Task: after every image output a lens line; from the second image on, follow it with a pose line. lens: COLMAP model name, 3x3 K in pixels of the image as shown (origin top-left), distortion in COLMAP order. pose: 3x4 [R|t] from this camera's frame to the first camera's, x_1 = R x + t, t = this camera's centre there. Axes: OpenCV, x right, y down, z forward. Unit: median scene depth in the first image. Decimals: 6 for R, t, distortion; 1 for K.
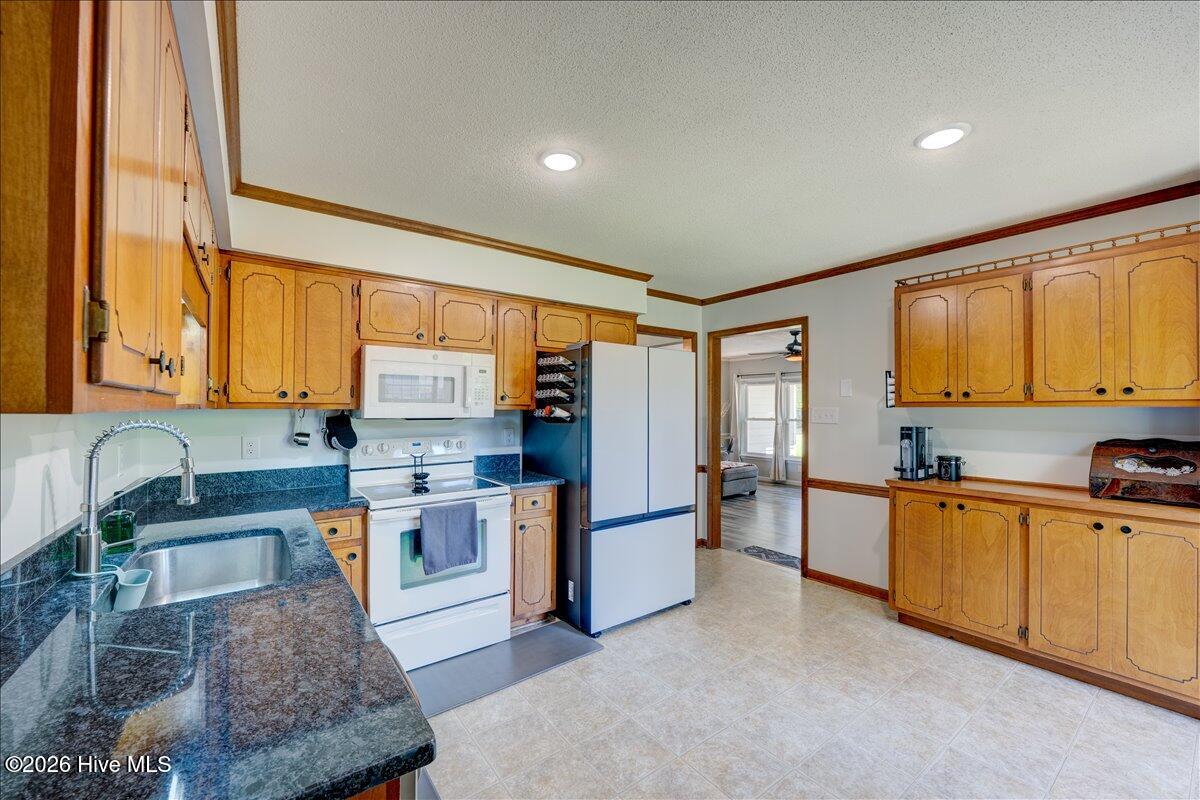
lens RADIAL K [[480.1, 0, 601.1], [0, 480.1, 404.0], [0, 0, 1]] dist [-0.013786, -0.000115]
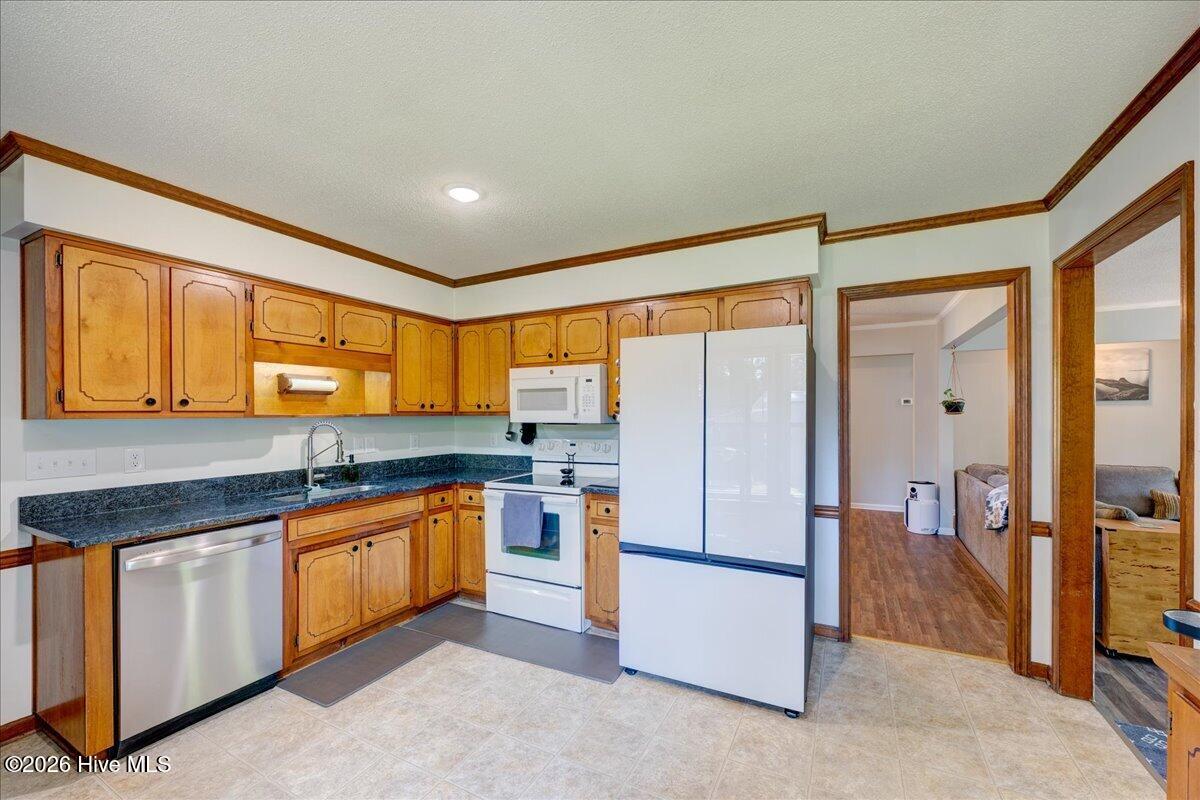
lens RADIAL K [[480.1, 0, 597.8], [0, 480.1, 410.5], [0, 0, 1]] dist [-0.013786, -0.000115]
pose [[0.426581, -0.011037, -0.904382, 0.760175], [0.015855, 0.999863, -0.004723, 0.005962], [0.904311, -0.012325, 0.426697, 0.573668]]
